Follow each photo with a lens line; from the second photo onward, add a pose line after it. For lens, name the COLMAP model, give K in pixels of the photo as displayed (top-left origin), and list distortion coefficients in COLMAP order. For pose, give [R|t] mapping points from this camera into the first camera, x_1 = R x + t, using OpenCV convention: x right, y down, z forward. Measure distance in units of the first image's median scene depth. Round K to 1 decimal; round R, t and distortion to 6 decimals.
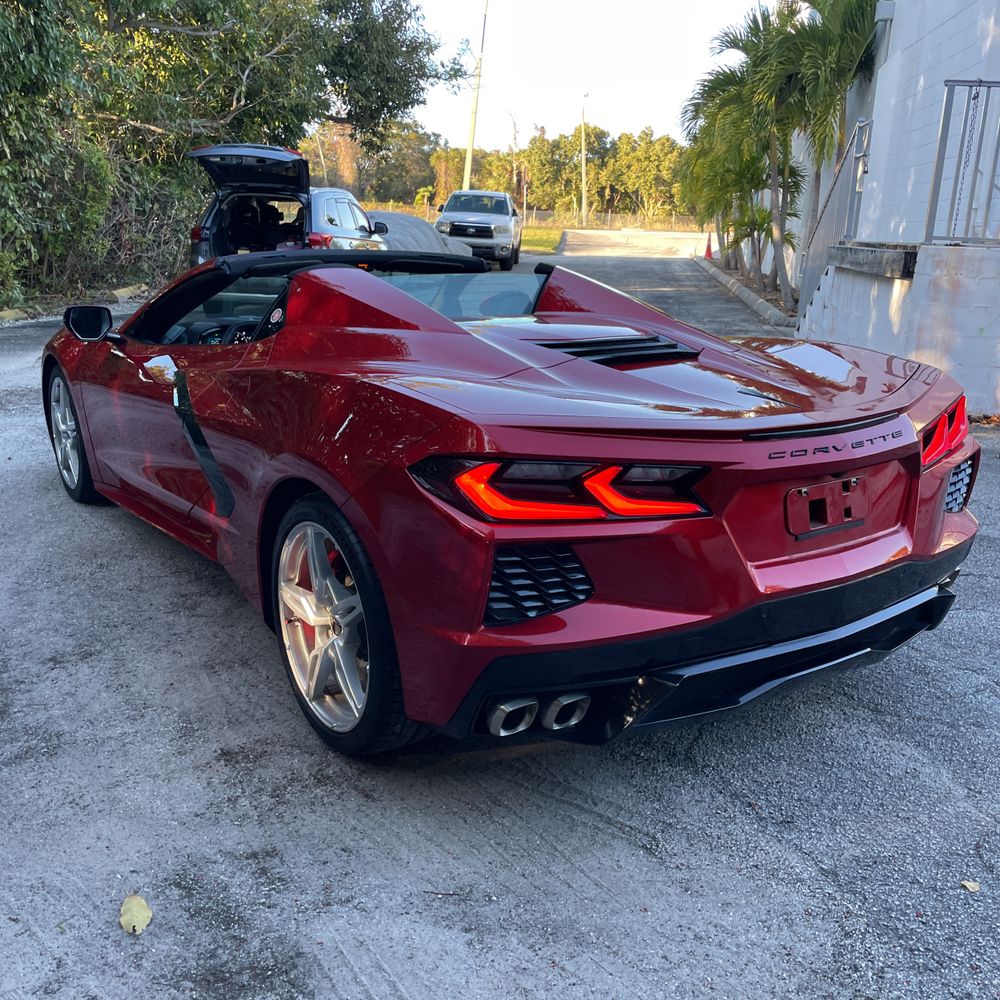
lens RADIAL K [[1019.1, 0, 519.5], [0, 1019.1, 514.8], [0, 0, 1]] dist [0.075627, -0.091940]
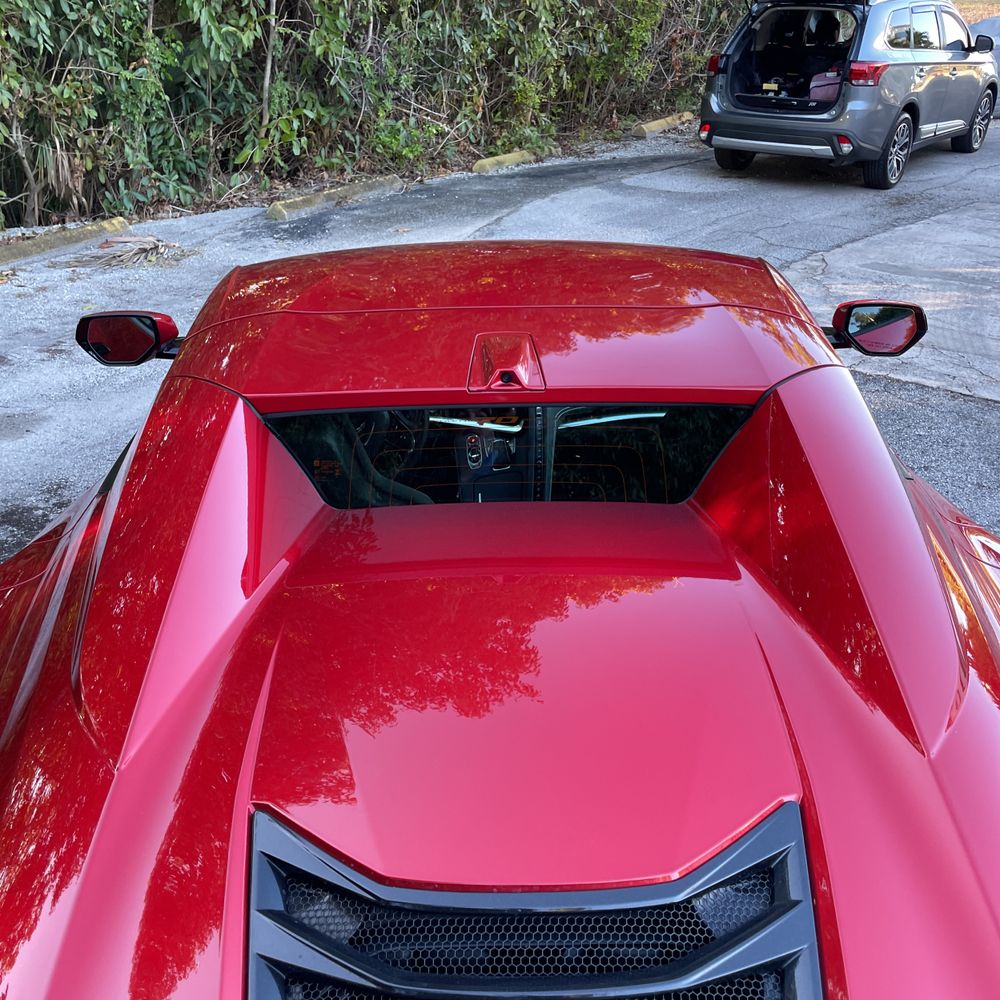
lens RADIAL K [[1035.4, 0, 494.7], [0, 1035.4, 504.0], [0, 0, 1]] dist [0.086567, -0.127590]
pose [[0.820175, 0.225130, -0.525957, 0.050708], [-0.132567, 0.969086, 0.208082, -0.082580], [0.556543, -0.100939, 0.824664, 0.183886]]
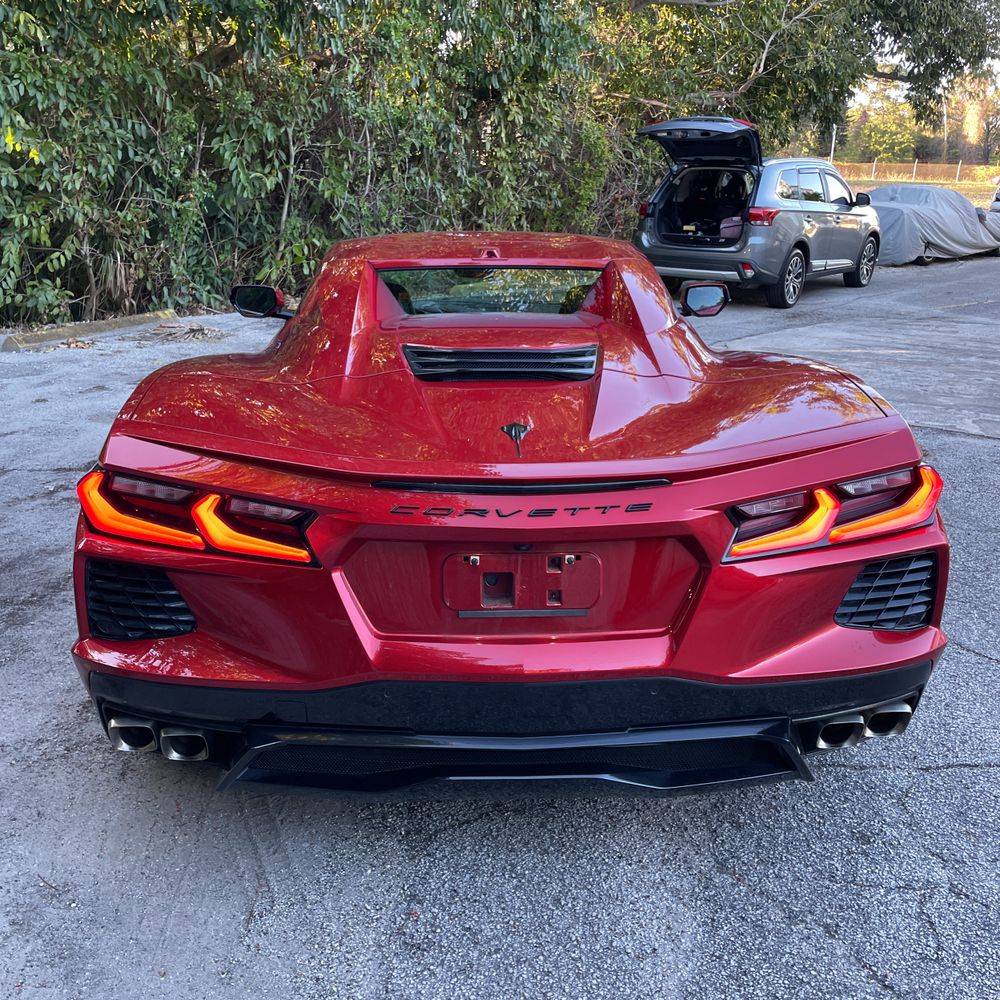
lens RADIAL K [[1041.8, 0, 490.2], [0, 1041.8, 499.8], [0, 0, 1]] dist [0.086574, -0.125751]
pose [[0.835230, 0.146725, -0.529965, 0.136958], [-0.142119, 0.988600, 0.049720, -0.021320], [0.531219, 0.033791, 0.846561, 0.059211]]
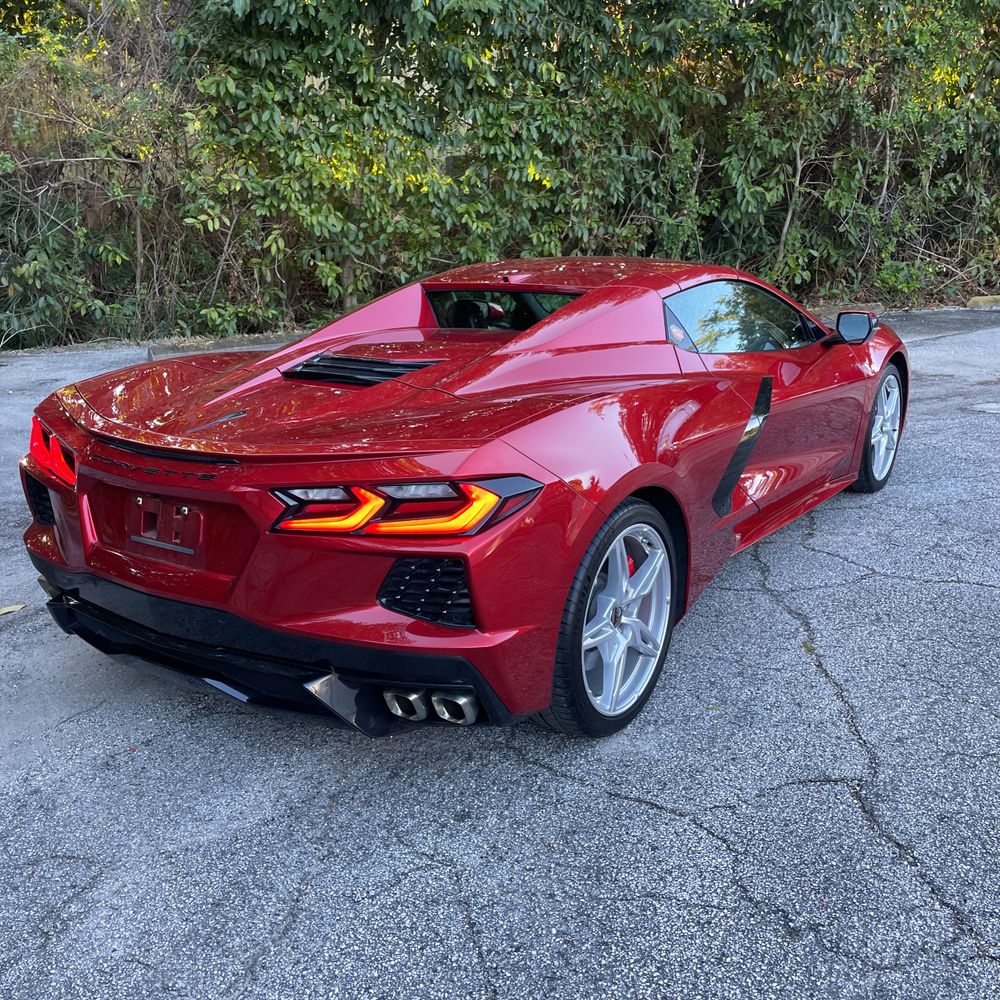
lens RADIAL K [[1033.7, 0, 500.1], [0, 1033.7, 496.2], [0, 0, 1]] dist [0.070085, -0.097384]
pose [[0.351364, 0.235923, -0.906026, 0.283127], [-0.225567, 0.960555, 0.162646, -0.059108], [0.908660, 0.147222, 0.390721, 0.172343]]
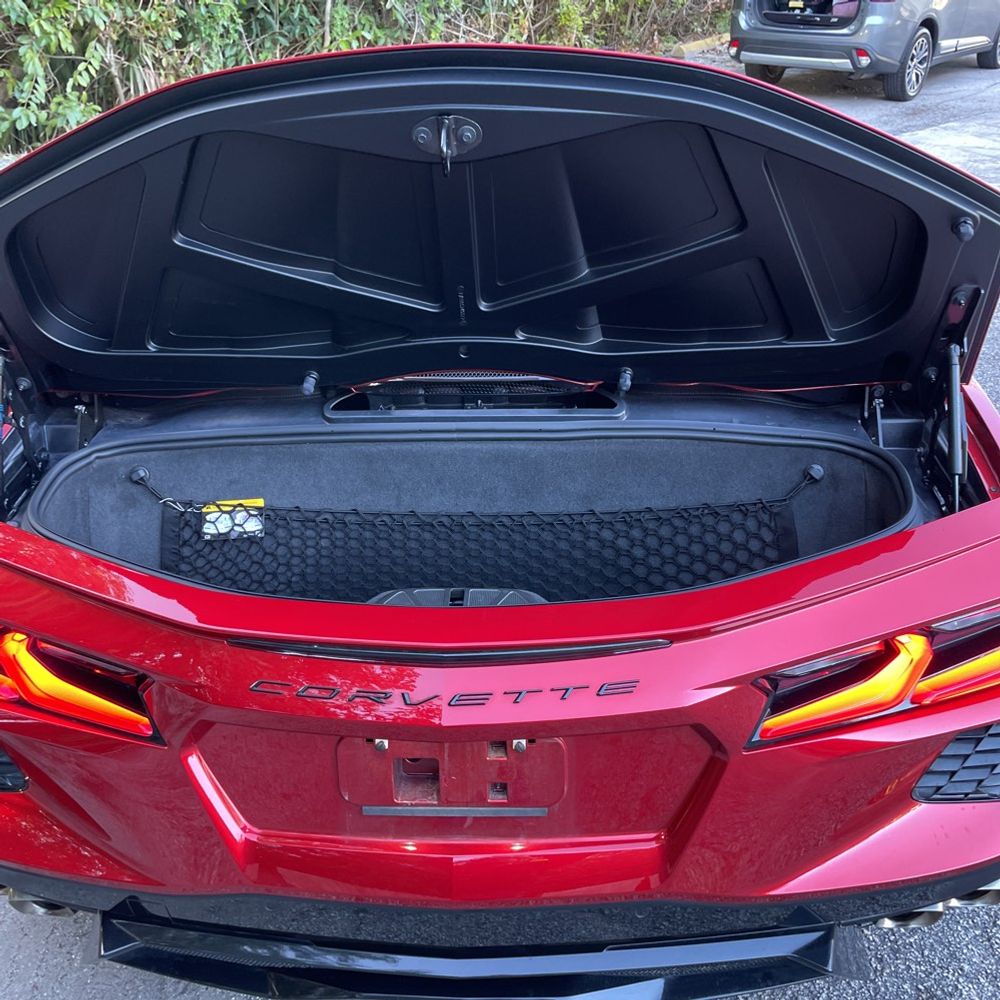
lens RADIAL K [[1041.8, 0, 490.2], [0, 1041.8, 499.8], [0, 0, 1]] dist [0.086574, -0.125751]
pose [[0.788047, 0.259047, -0.558460, 0.116691], [-0.130448, 0.956823, 0.259755, -0.058452], [0.601636, -0.131849, 0.787814, 0.115151]]
